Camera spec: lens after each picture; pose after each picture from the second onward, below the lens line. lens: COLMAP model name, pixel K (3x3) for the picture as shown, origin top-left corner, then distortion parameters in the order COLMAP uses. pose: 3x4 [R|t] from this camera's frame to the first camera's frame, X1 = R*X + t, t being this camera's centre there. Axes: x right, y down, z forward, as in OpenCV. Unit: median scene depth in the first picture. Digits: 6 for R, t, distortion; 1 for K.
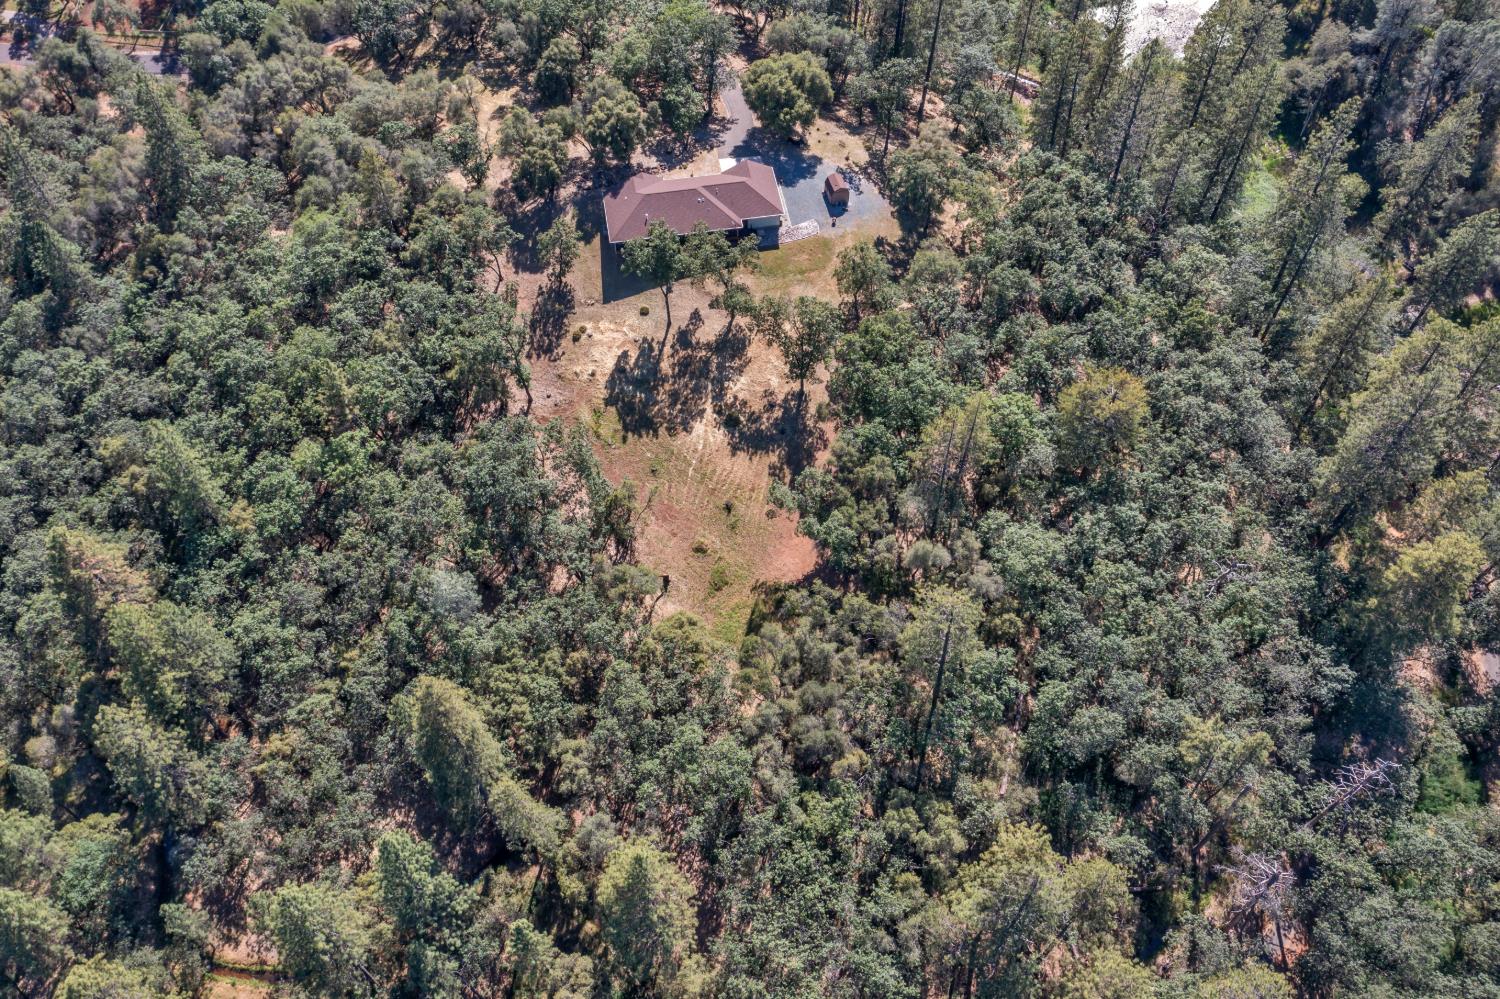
lens RADIAL K [[1183.2, 0, 754.9], [0, 1183.2, 501.6], [0, 0, 1]] dist [-0.013206, 0.002664]
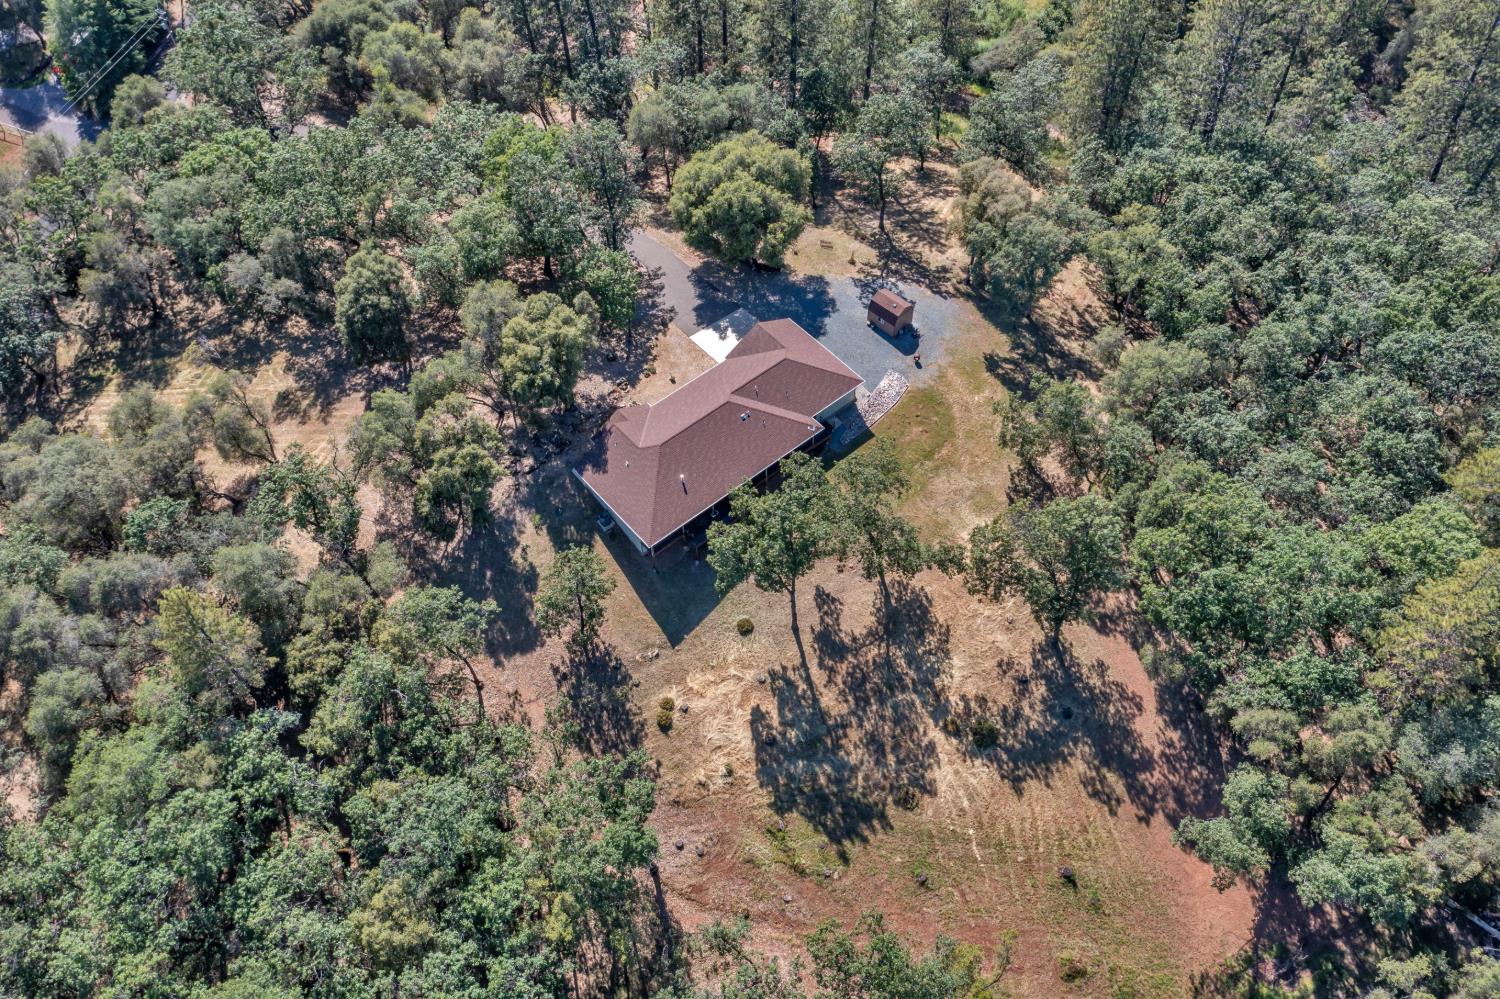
lens RADIAL K [[1218.8, 0, 749.7], [0, 1218.8, 475.8], [0, 0, 1]] dist [-0.023383, 0.004725]
pose [[0.864388, -0.411992, 0.288264, -0.234198], [0.426135, 0.904536, 0.014970, -0.237872], [-0.266912, 0.109900, 0.957434, 0.417986]]
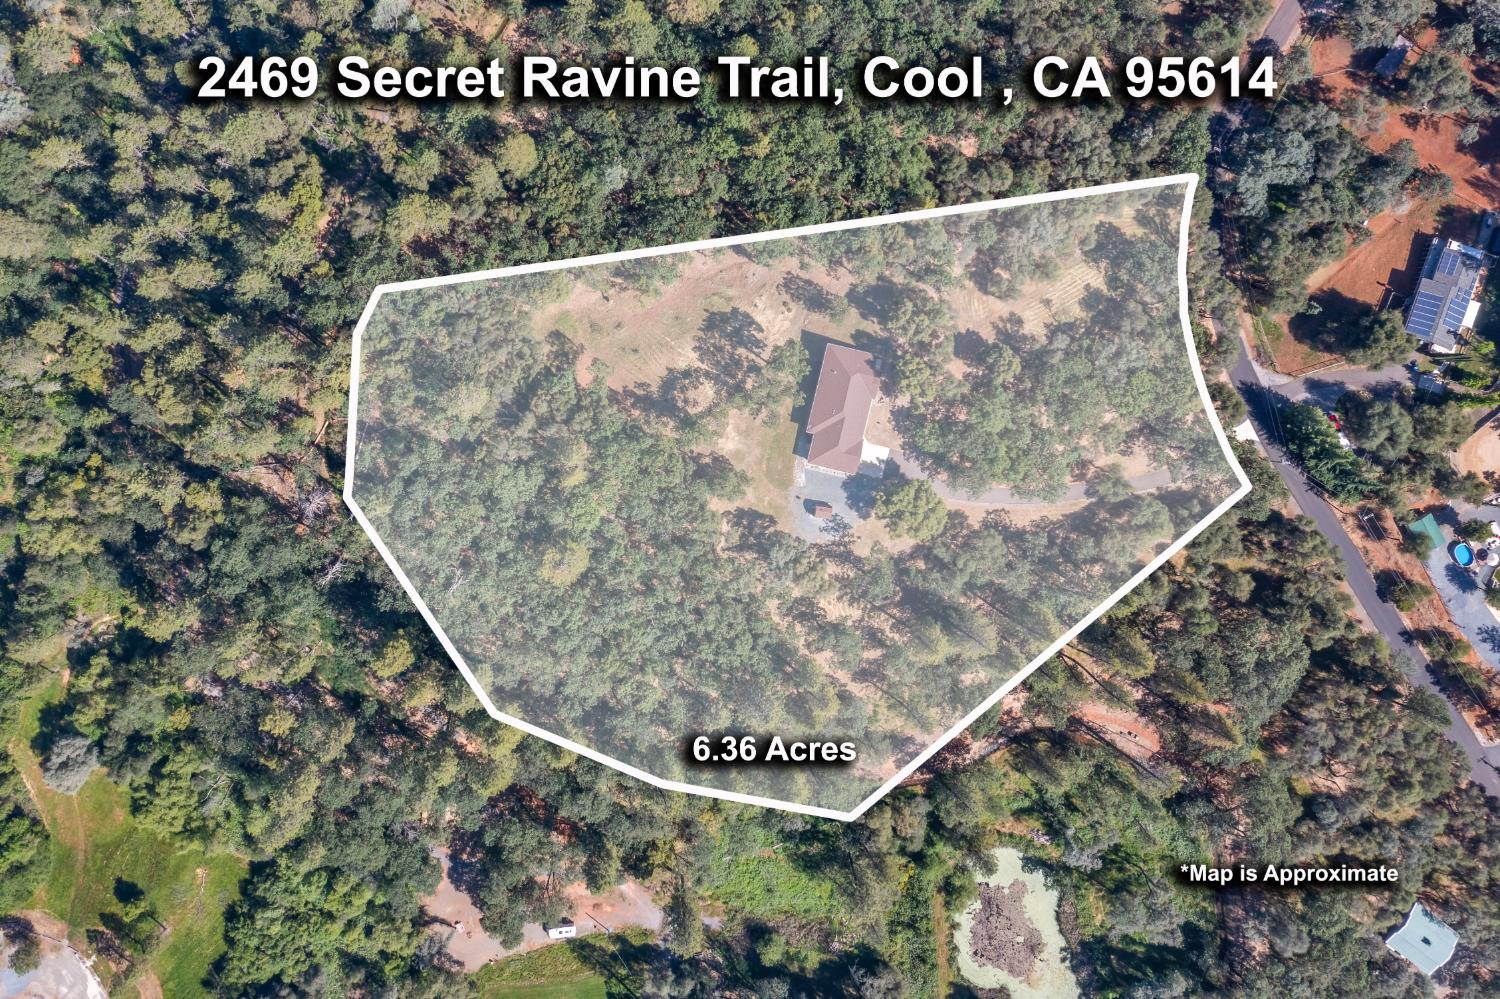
lens RADIAL K [[1402.7, 0, 617.2], [0, 1402.7, 409.4], [0, 0, 1]] dist [-0.029644, 0.020002]
pose [[-0.398642, 0.917099, -0.003672, 0.064281], [-0.756148, -0.326409, 0.567183, -1.035572], [0.518965, 0.228880, 0.823583, -0.557615]]
